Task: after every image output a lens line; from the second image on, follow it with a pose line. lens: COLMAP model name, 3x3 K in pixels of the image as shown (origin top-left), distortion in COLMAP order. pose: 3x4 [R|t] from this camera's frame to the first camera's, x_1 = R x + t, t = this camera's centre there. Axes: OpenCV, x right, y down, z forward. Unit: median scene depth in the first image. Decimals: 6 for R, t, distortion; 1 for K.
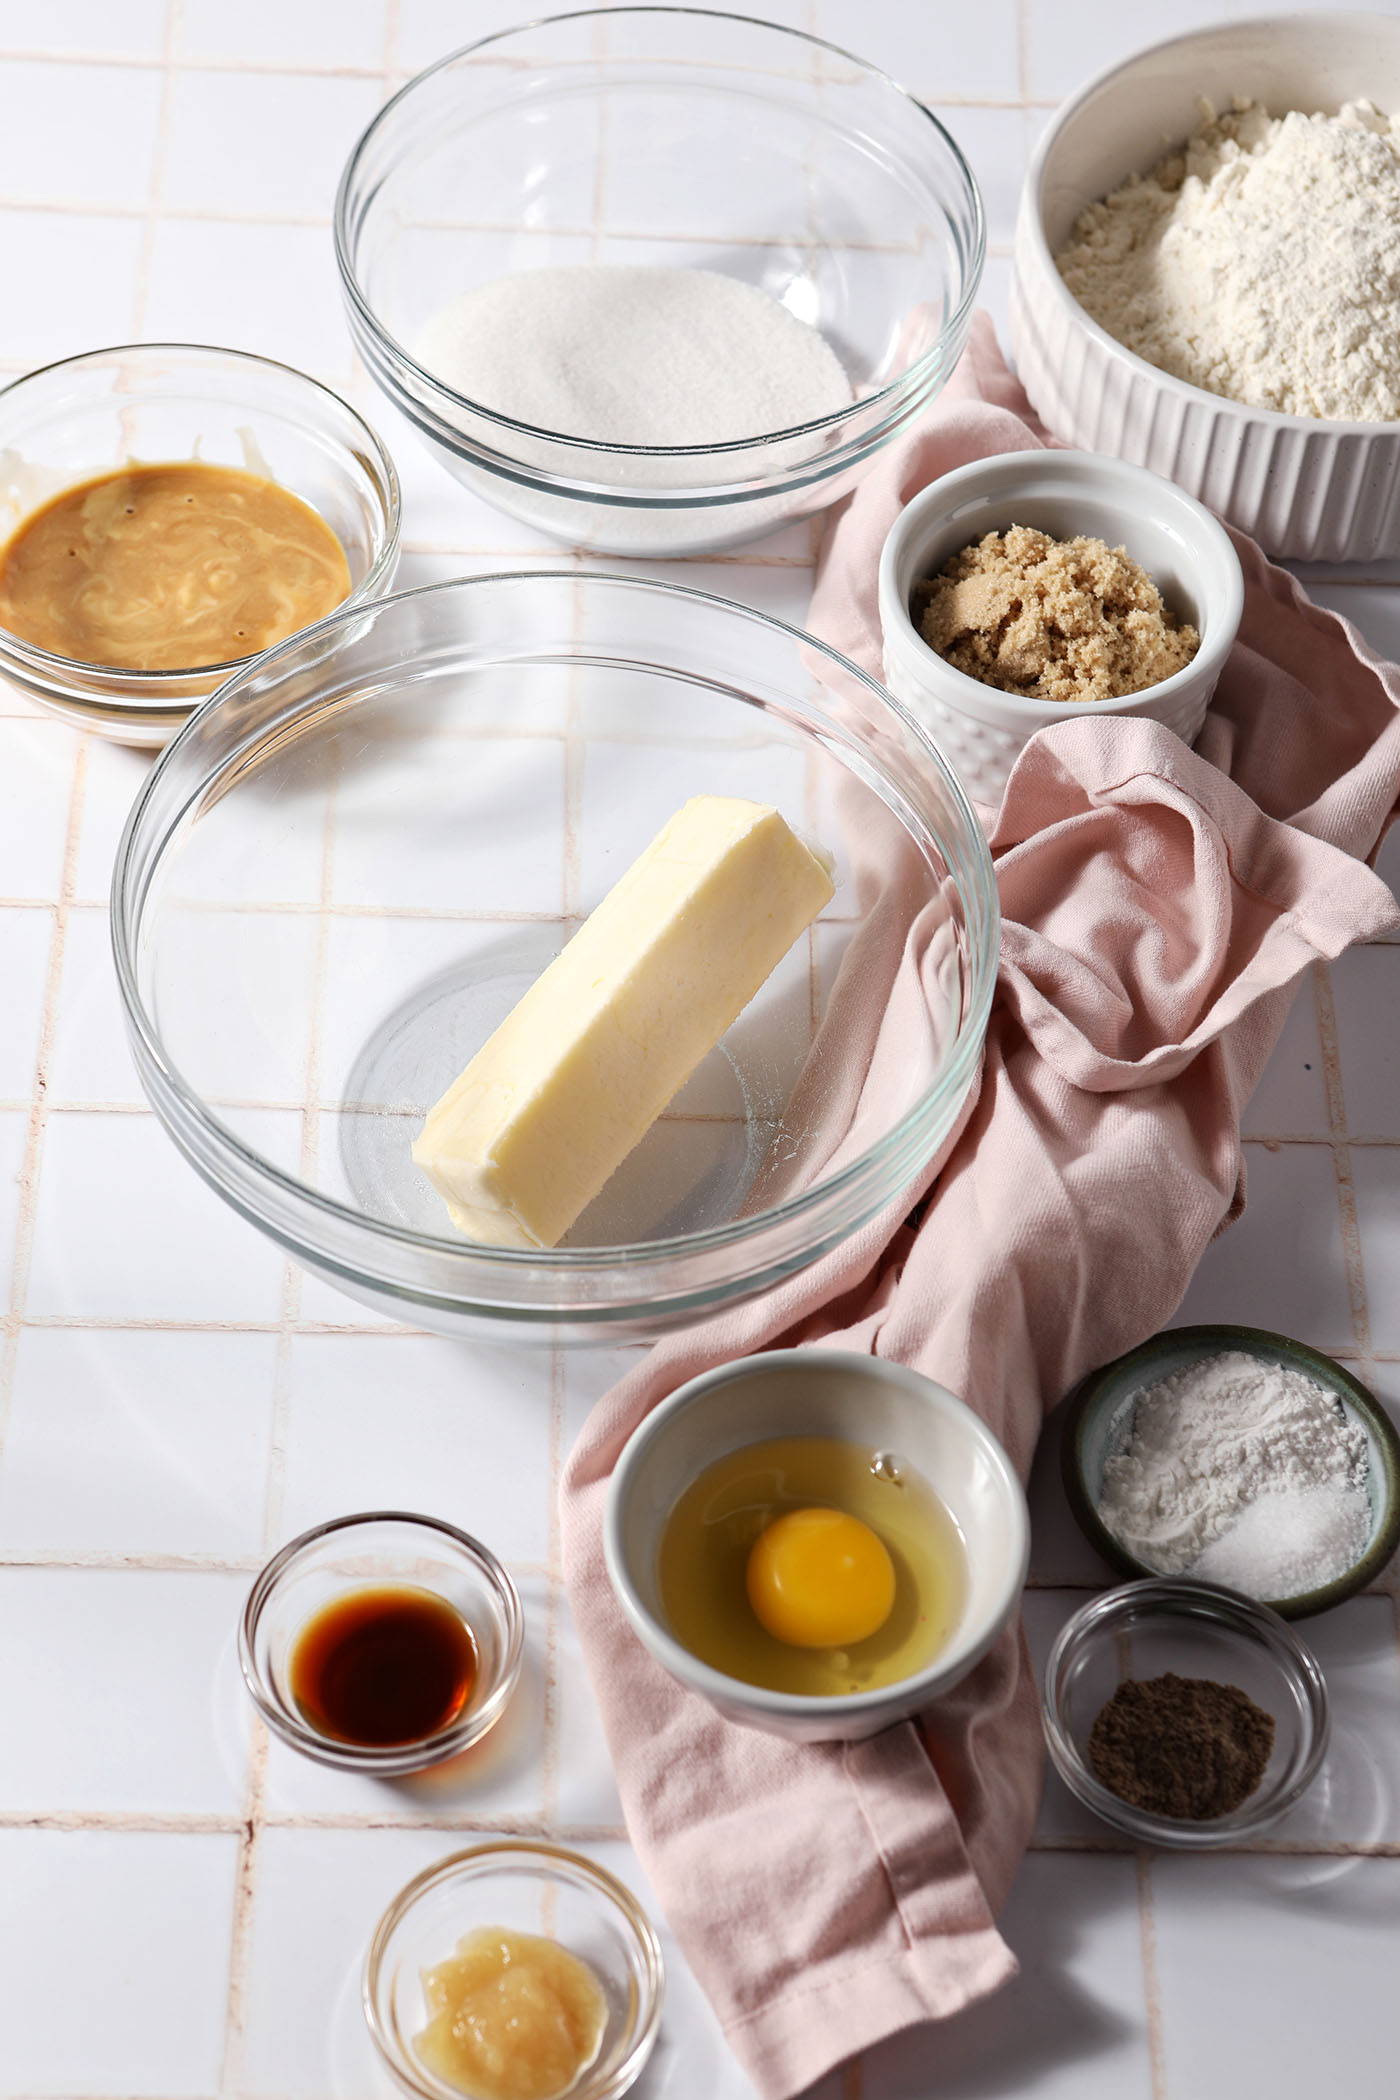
lens RADIAL K [[3996.0, 0, 700.0], [0, 3996.0, 1050.0], [0, 0, 1]] dist [0.029526, -0.049109]
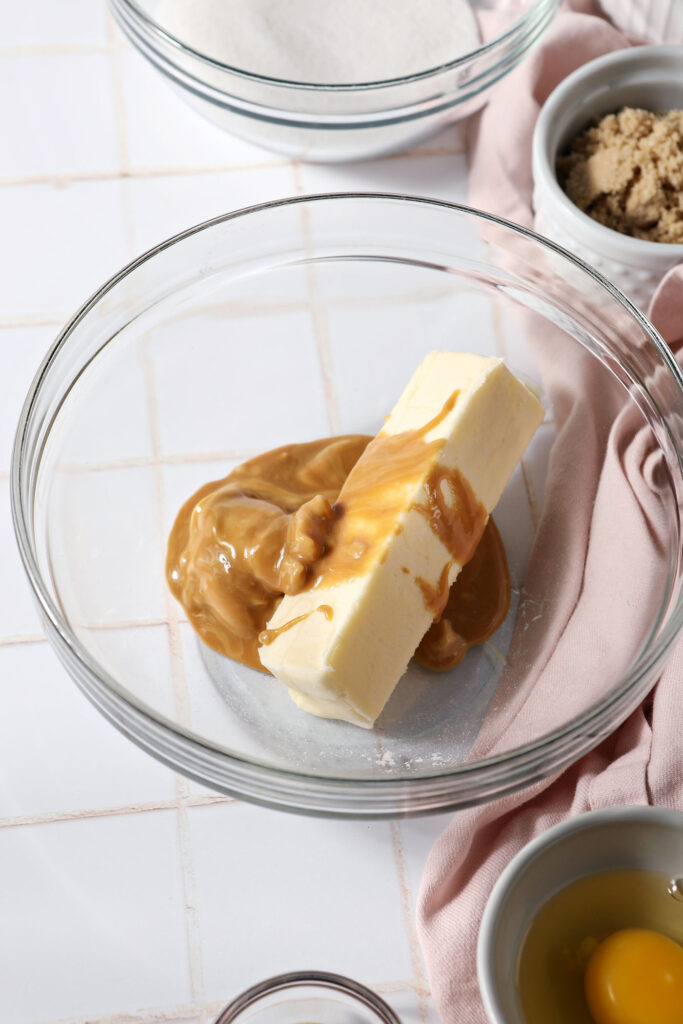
lens RADIAL K [[1969.9, 0, 327.6], [0, 1969.9, 516.5], [0, 0, 1]] dist [0.207402, 0.089834]
pose [[0.992294, -0.116905, 0.041067, -0.065074], [0.112293, 0.988551, 0.100779, -0.075453], [-0.052379, -0.095391, 0.994061, 0.329484]]
